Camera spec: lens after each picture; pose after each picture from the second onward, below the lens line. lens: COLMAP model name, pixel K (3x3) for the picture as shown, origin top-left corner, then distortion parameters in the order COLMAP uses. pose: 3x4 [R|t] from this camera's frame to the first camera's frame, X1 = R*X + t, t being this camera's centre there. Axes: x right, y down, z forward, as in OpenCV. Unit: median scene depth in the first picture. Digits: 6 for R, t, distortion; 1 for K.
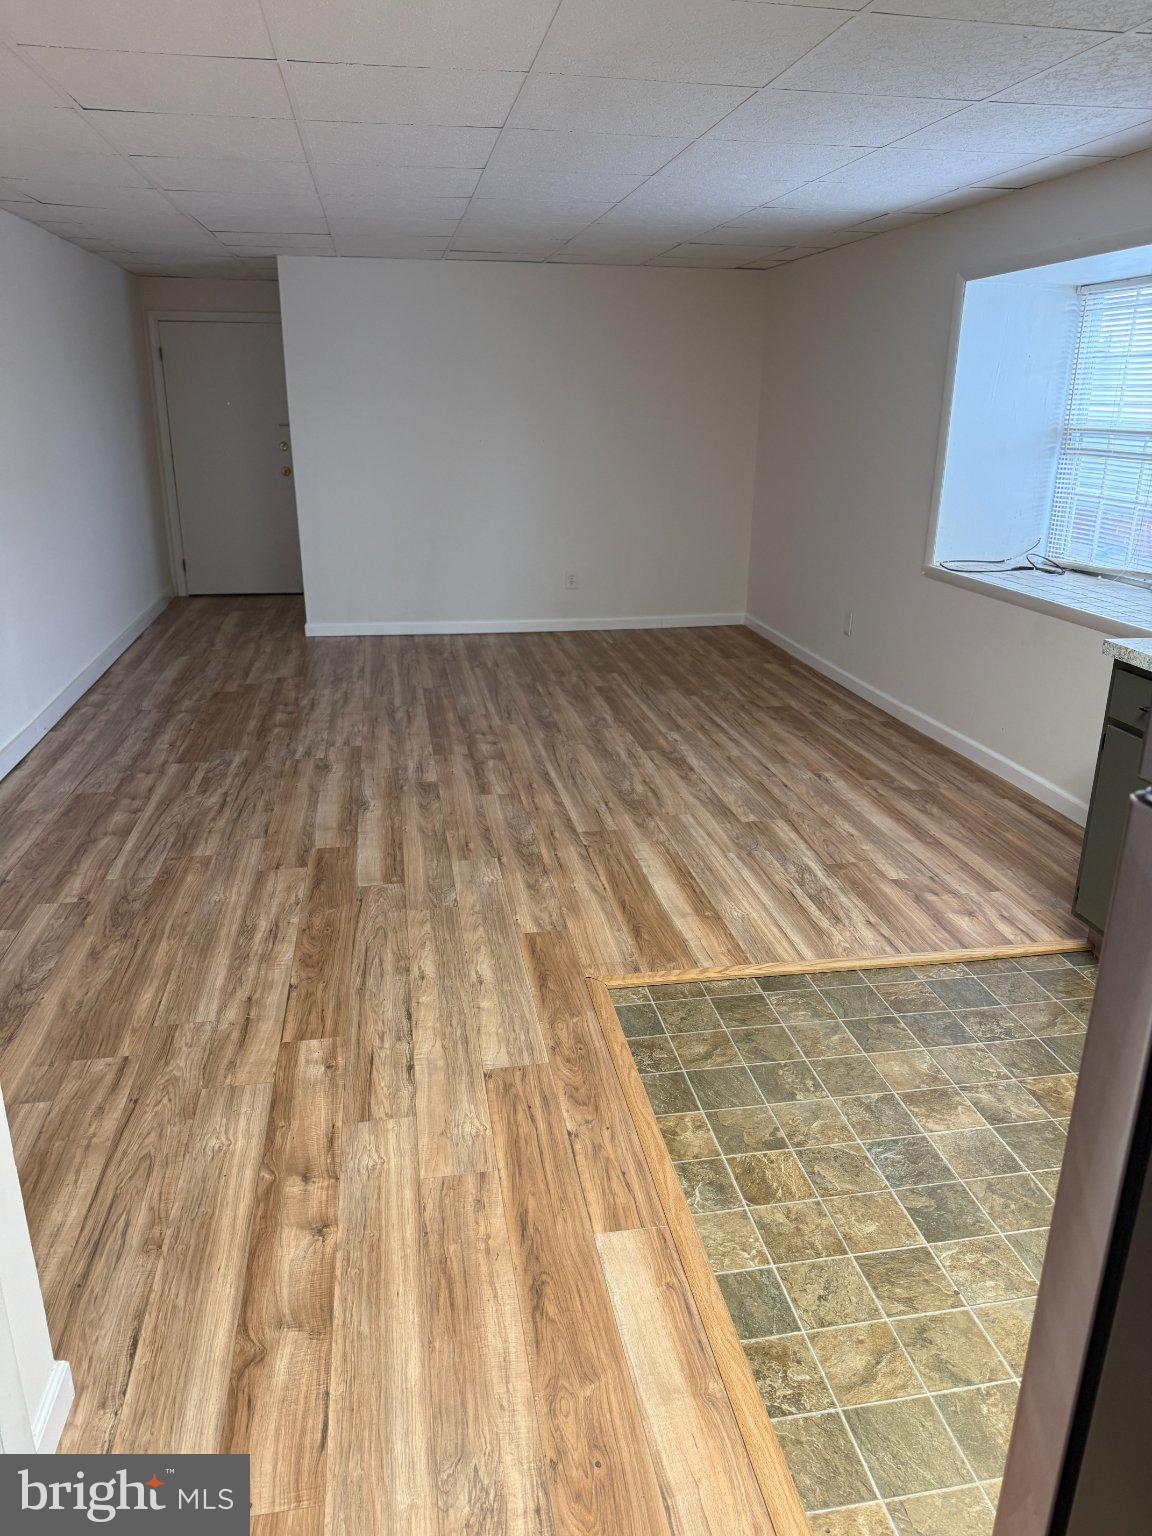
lens RADIAL K [[1082.5, 0, 582.3], [0, 1082.5, 775.5], [0, 0, 1]] dist [0.175305, -0.357708]
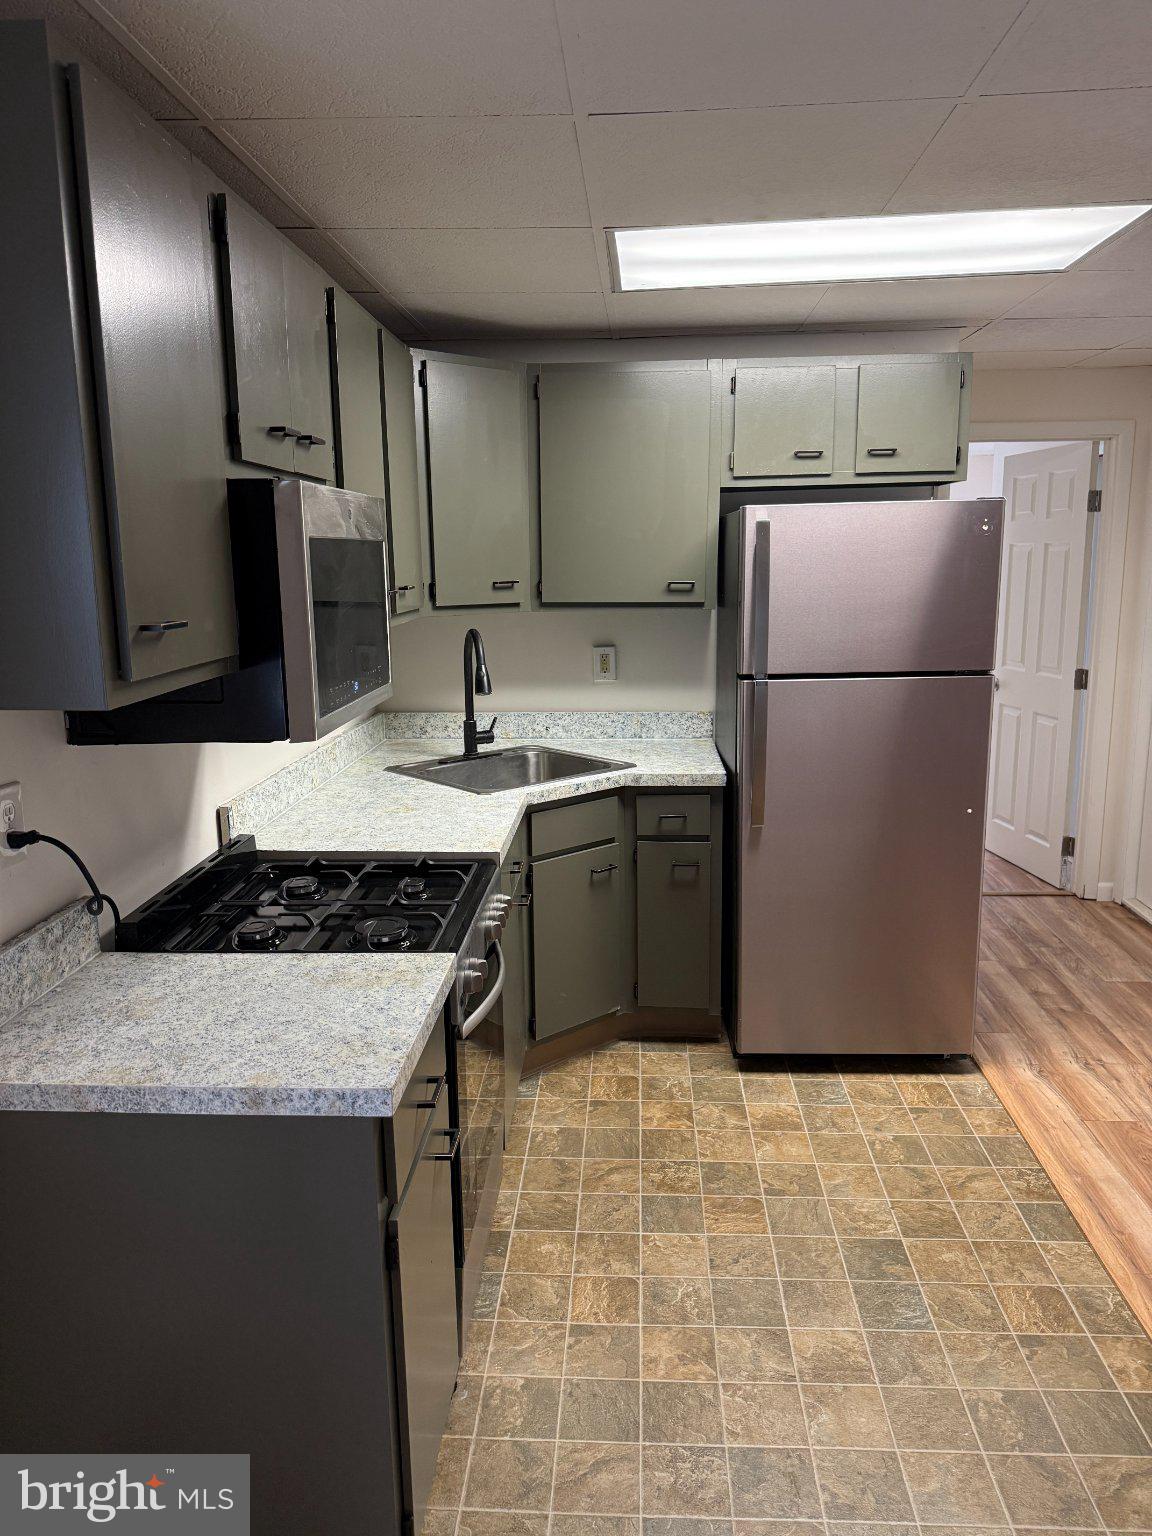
lens RADIAL K [[1085.0, 0, 575.4], [0, 1085.0, 789.7], [0, 0, 1]] dist [0.044729, -0.048812]
pose [[-0.972236, -0.041944, 0.230214, 0.235724], [0.083286, 0.857359, 0.507937, -0.383680], [-0.218681, 0.513008, -0.830061, 1.066020]]
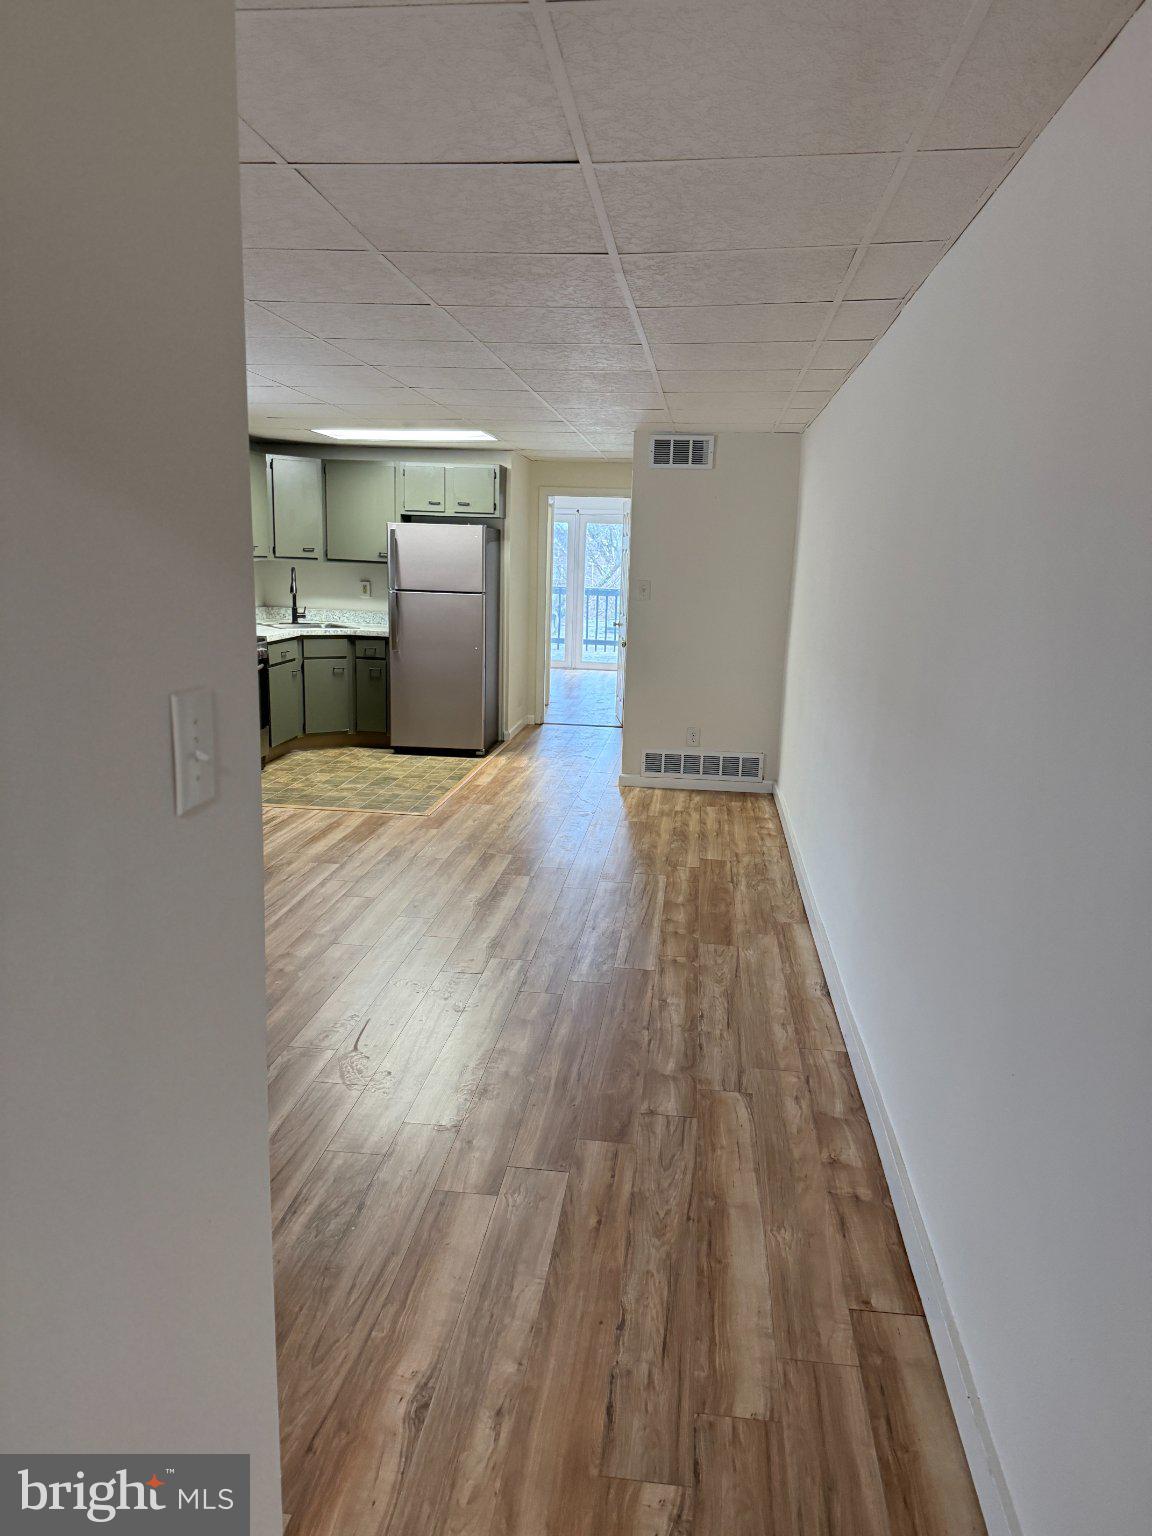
lens RADIAL K [[1082.5, 0, 582.3], [0, 1082.5, 775.5], [0, 0, 1]] dist [0.175305, -0.357708]
pose [[-0.958196, -0.092562, 0.270726, -0.710967], [0.056268, 0.866780, 0.495507, -0.764430], [-0.280525, 0.490026, -0.825337, 2.187982]]
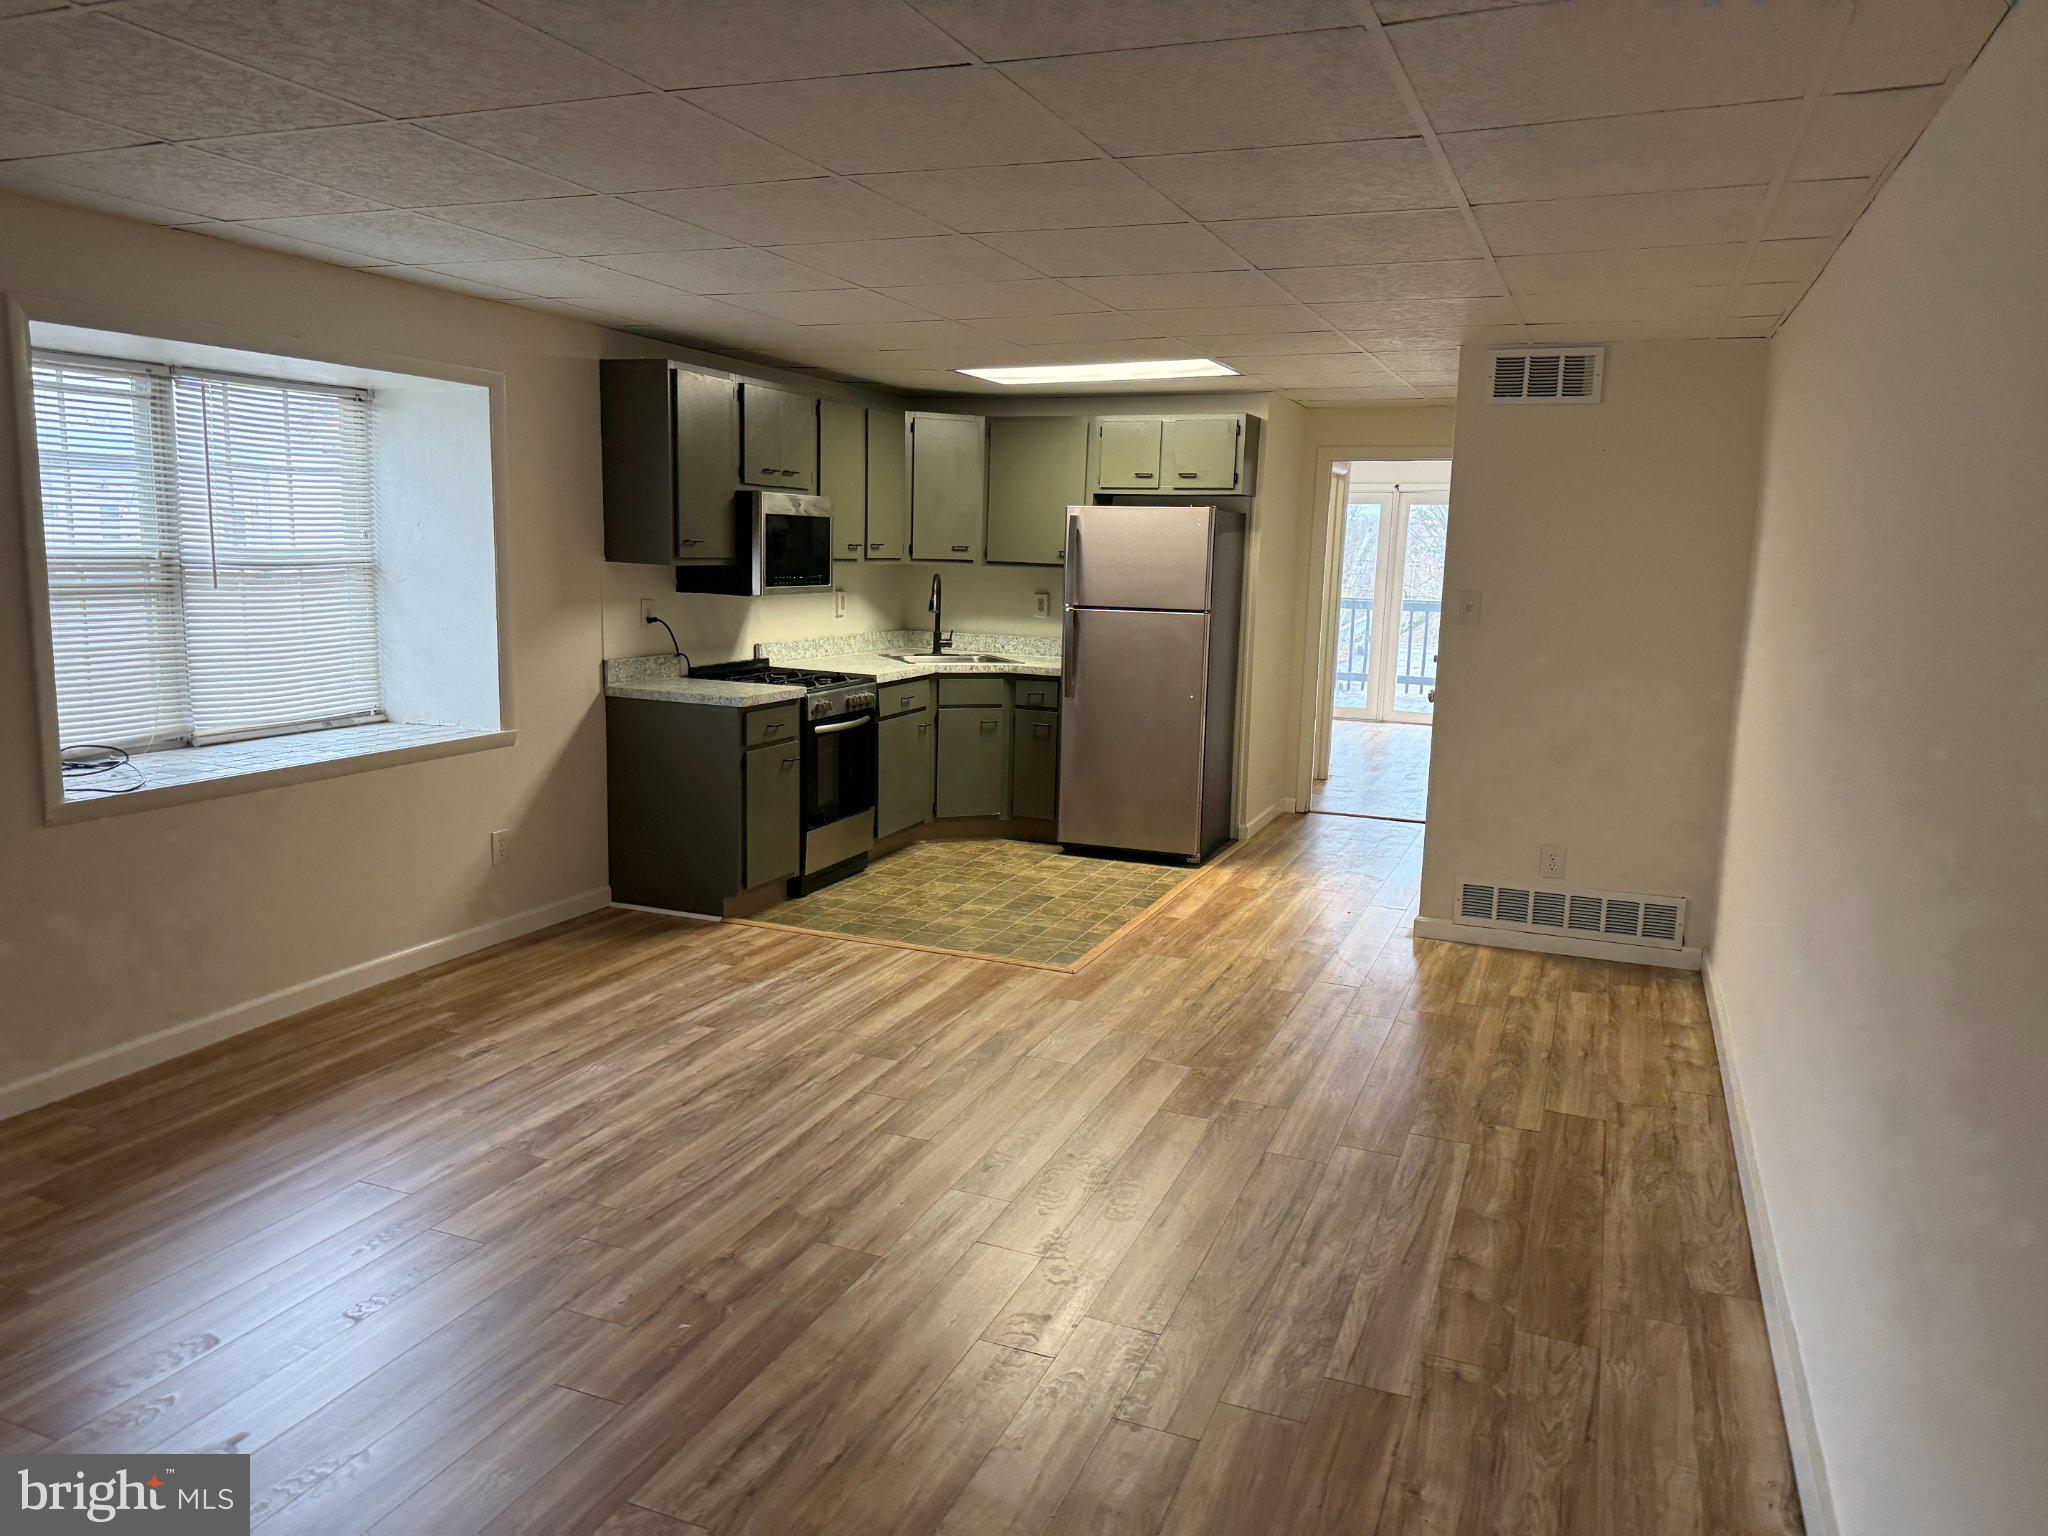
lens RADIAL K [[1443.3, 0, 1013.6], [0, 1443.3, 761.3], [0, 0, 1]] dist [0.175305, -0.357708]
pose [[-0.844600, -0.111004, 0.523764, -0.679255], [0.140571, 0.897974, 0.416991, -0.644776], [-0.516615, 0.425817, -0.742825, 1.843566]]
